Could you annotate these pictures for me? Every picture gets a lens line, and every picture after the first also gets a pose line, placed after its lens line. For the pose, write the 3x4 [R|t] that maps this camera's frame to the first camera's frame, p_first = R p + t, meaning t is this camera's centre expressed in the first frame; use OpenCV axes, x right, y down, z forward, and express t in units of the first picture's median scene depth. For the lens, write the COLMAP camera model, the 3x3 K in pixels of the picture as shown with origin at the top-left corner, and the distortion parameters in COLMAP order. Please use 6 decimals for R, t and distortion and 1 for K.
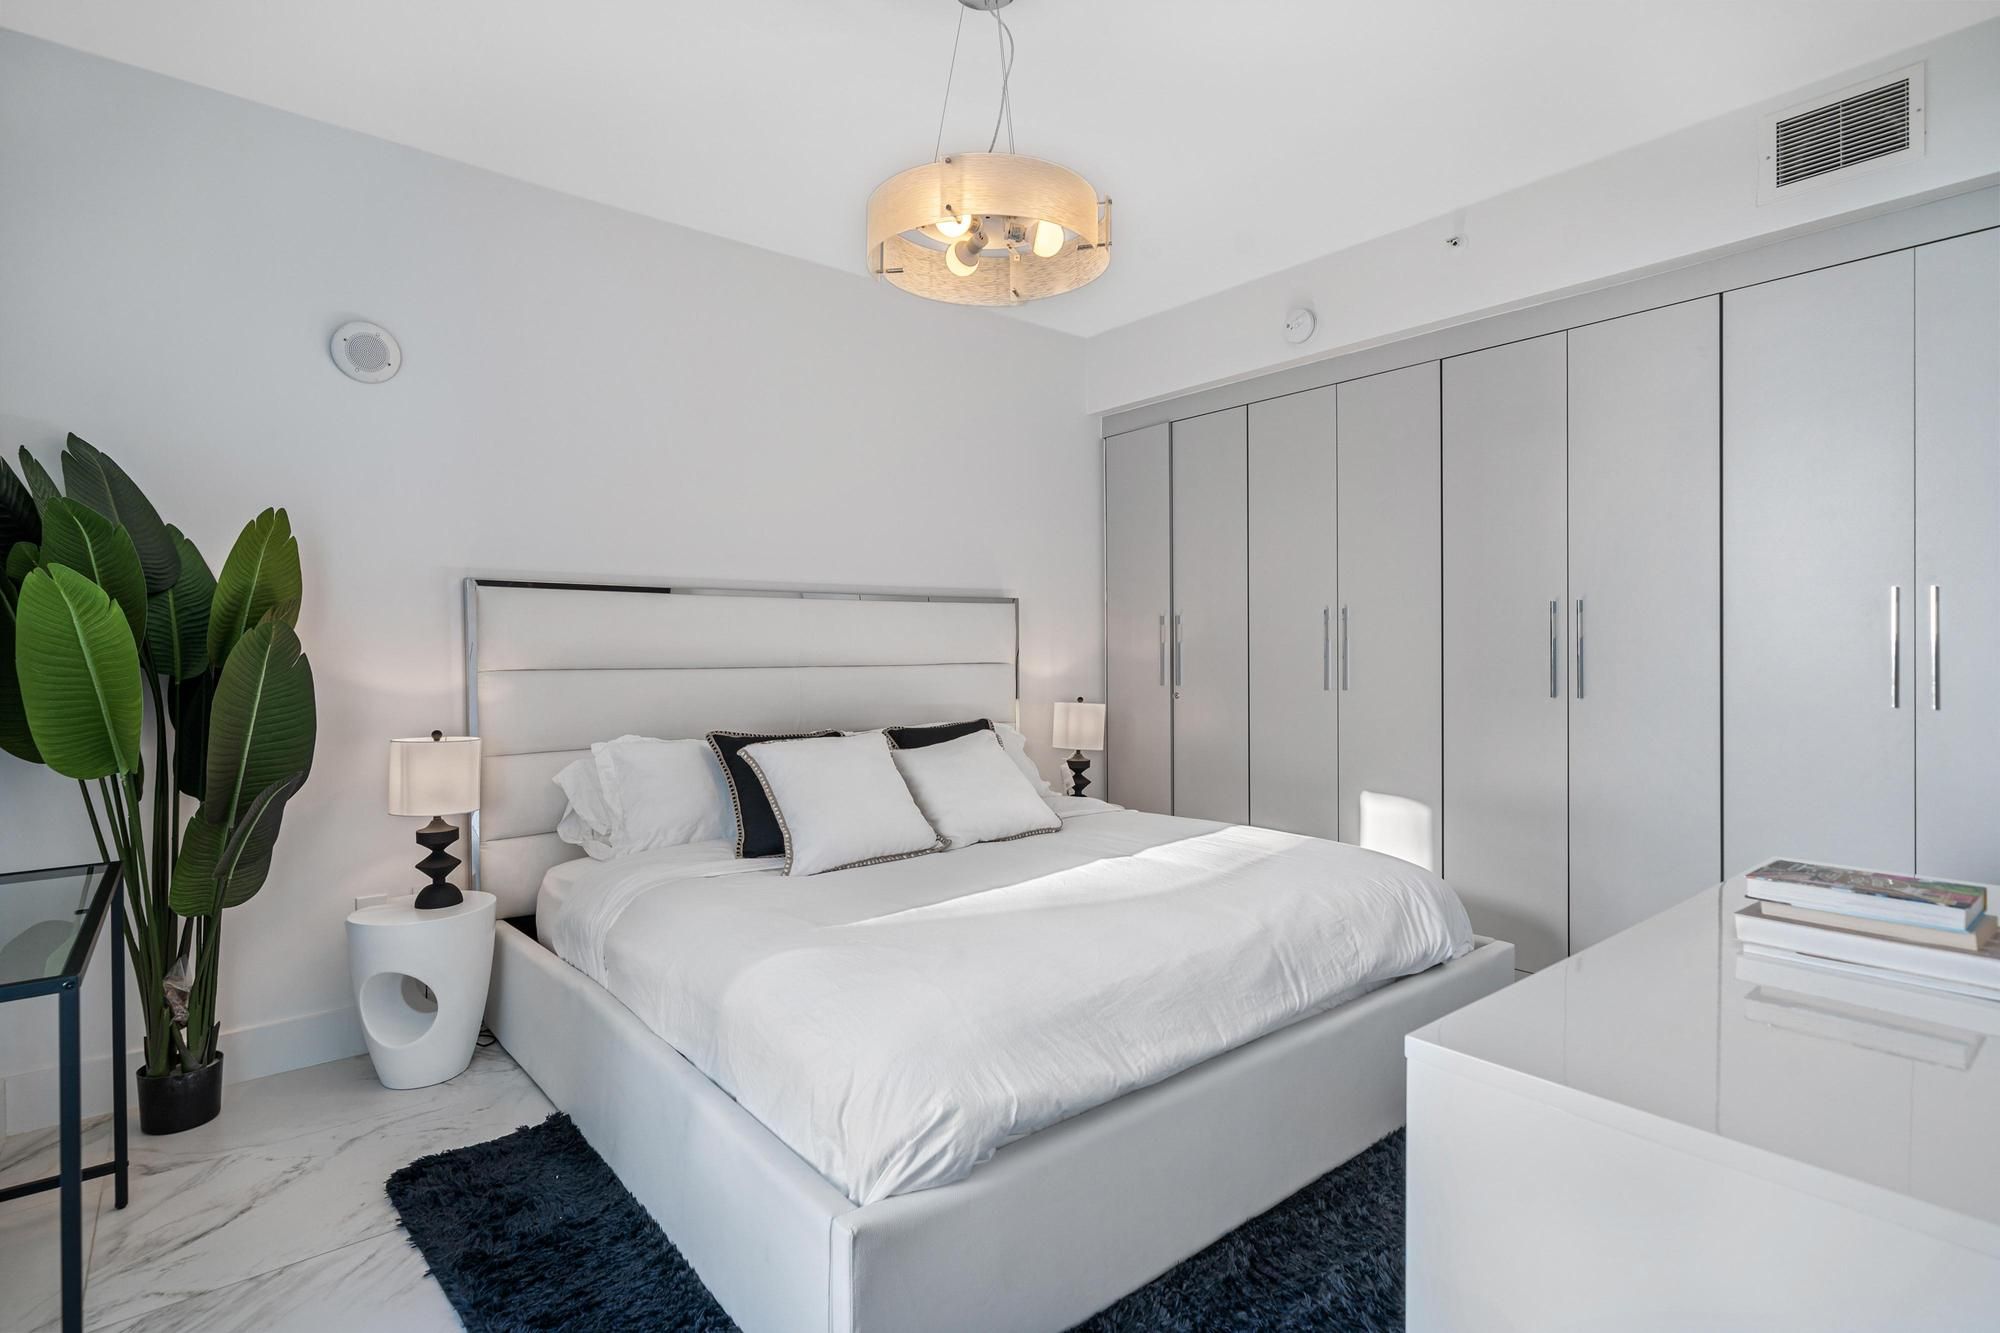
lens RADIAL K [[983.6, 0, 1000.0], [0, 983.6, 666.5], [0, 0, 1]] dist [0.011316, -0.000223]
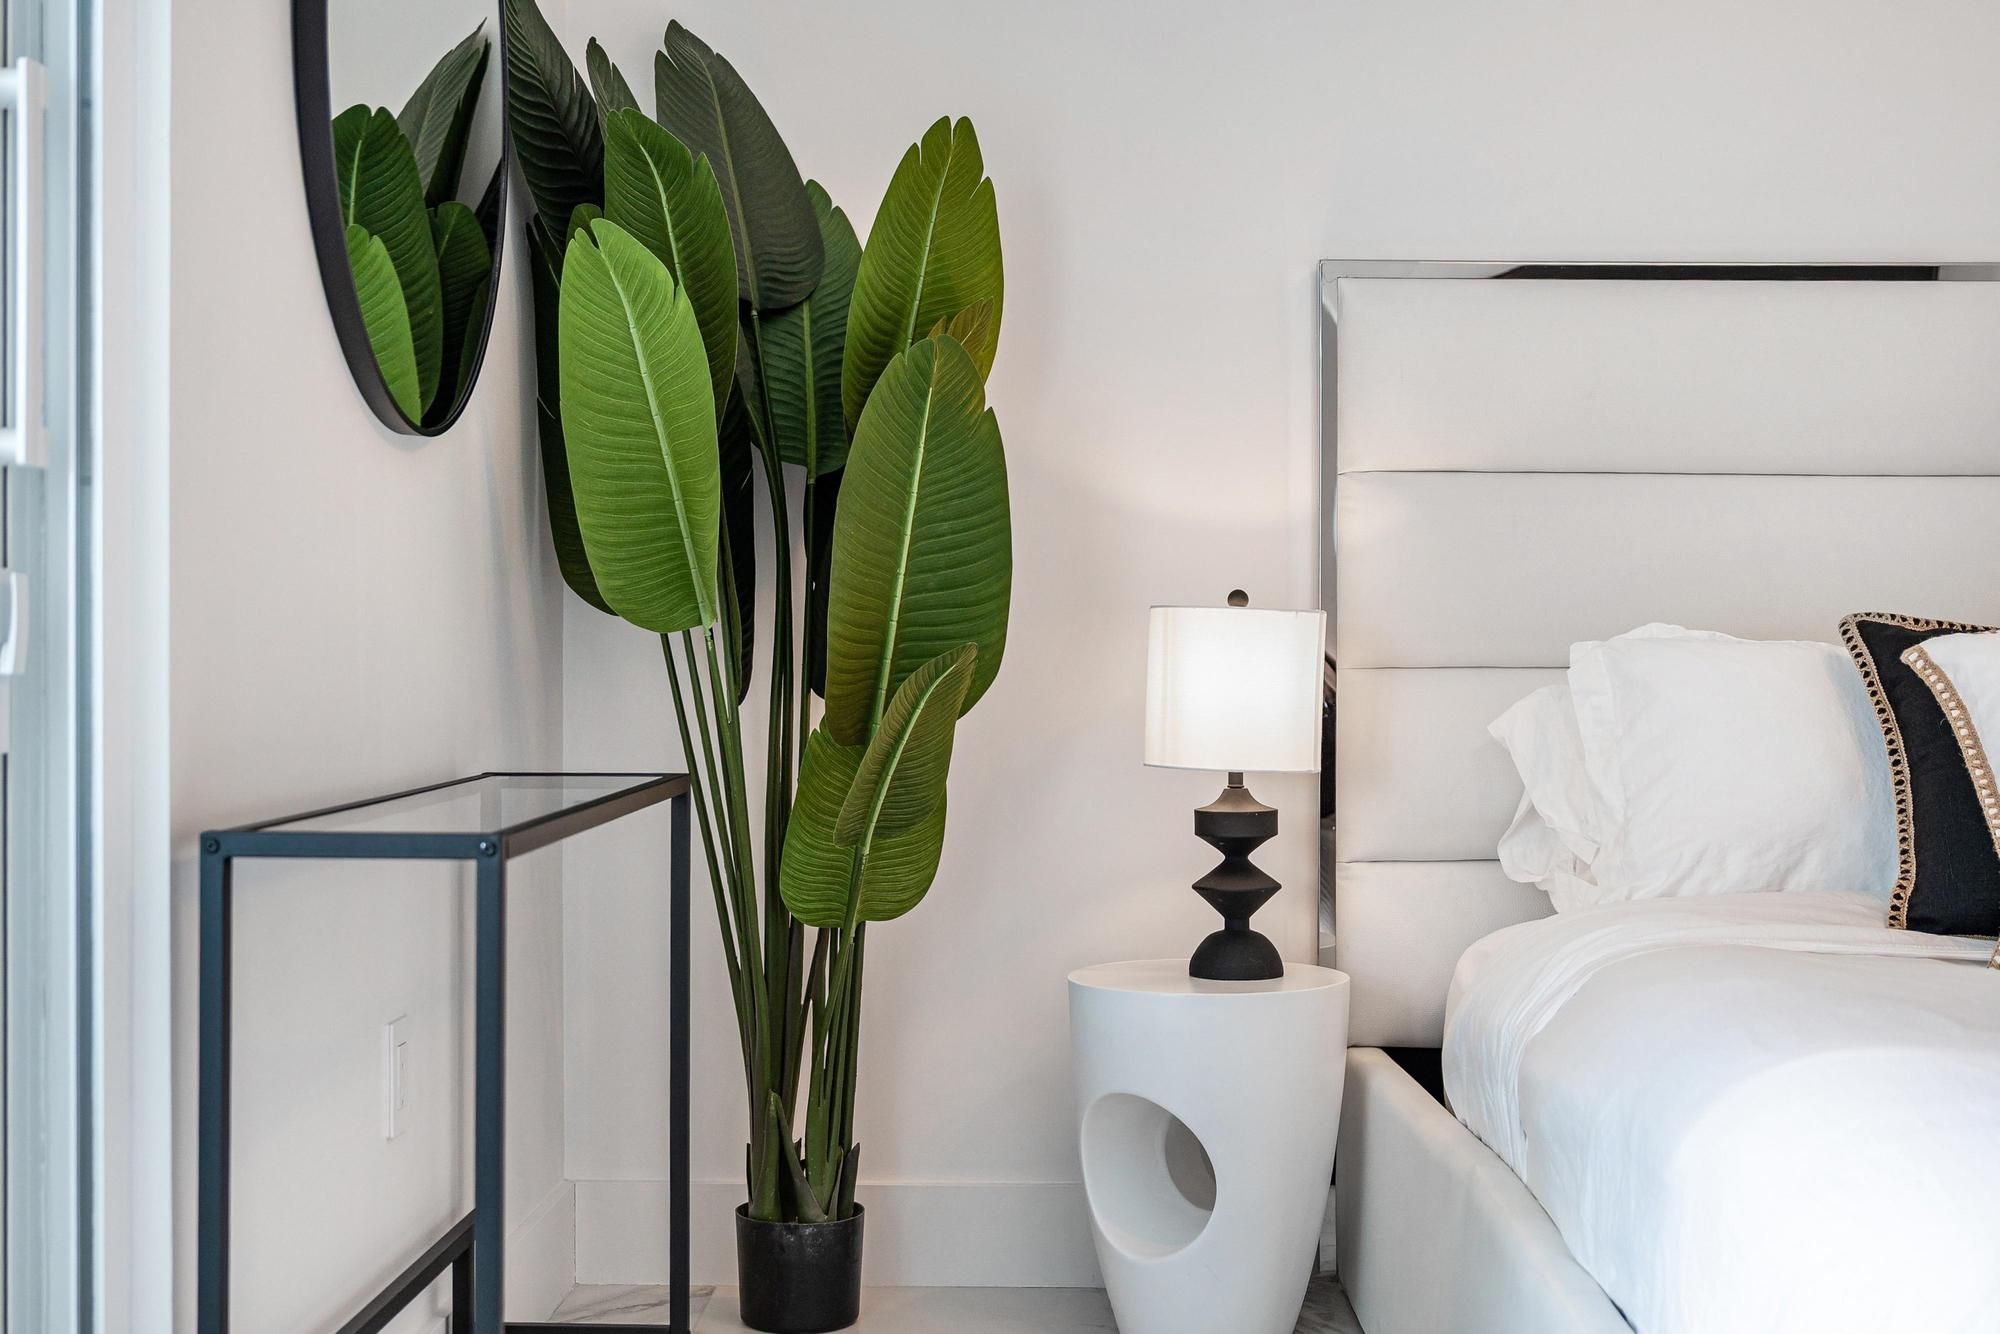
lens RADIAL K [[2657.6, 0, 1000.0], [0, 2657.6, 667.0], [0, 0, 1]] dist [-0.009845, -0.066134]
pose [[0.758145, 0.013826, -0.651939, 0.146115], [-0.015835, 0.999871, 0.002790, 0.105502], [0.651893, 0.008208, 0.758266, 0.013926]]
